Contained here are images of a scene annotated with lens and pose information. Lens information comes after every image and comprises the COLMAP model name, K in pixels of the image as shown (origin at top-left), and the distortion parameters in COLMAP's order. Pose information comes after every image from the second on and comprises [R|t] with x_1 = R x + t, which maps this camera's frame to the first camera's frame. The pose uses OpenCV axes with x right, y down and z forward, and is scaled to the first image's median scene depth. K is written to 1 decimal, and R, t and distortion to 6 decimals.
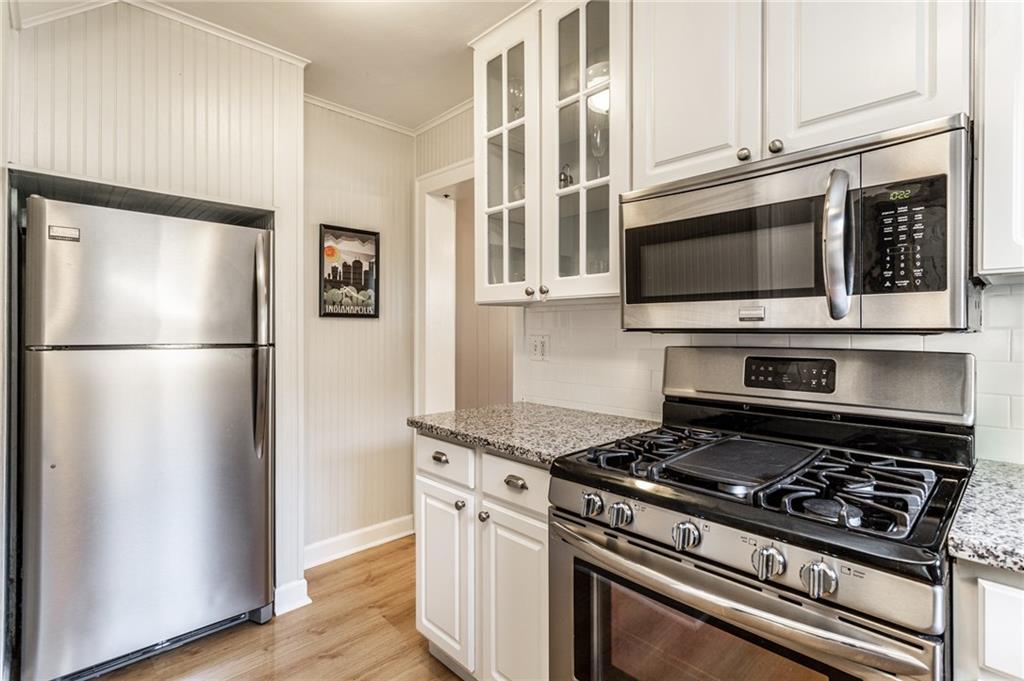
lens RADIAL K [[486.5, 0, 529.6], [0, 486.5, 333.4], [0, 0, 1]] dist [0.001241, 0.000369]
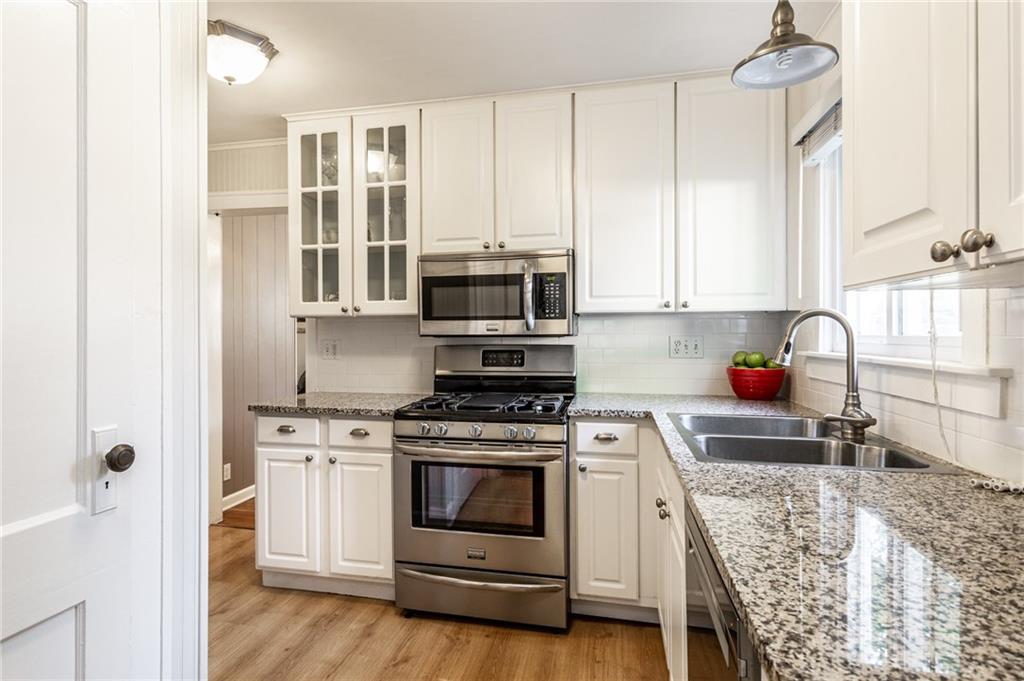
lens RADIAL K [[533.7, 0, 512.0], [0, 533.7, 340.5], [0, 0, 1]] dist [-0.001511, 0.000012]
pose [[0.822824, -0.012160, 0.568166, -0.619386], [0.009068, 0.999925, 0.008268, -0.003268], [-0.568224, -0.001651, 0.822873, -0.728781]]
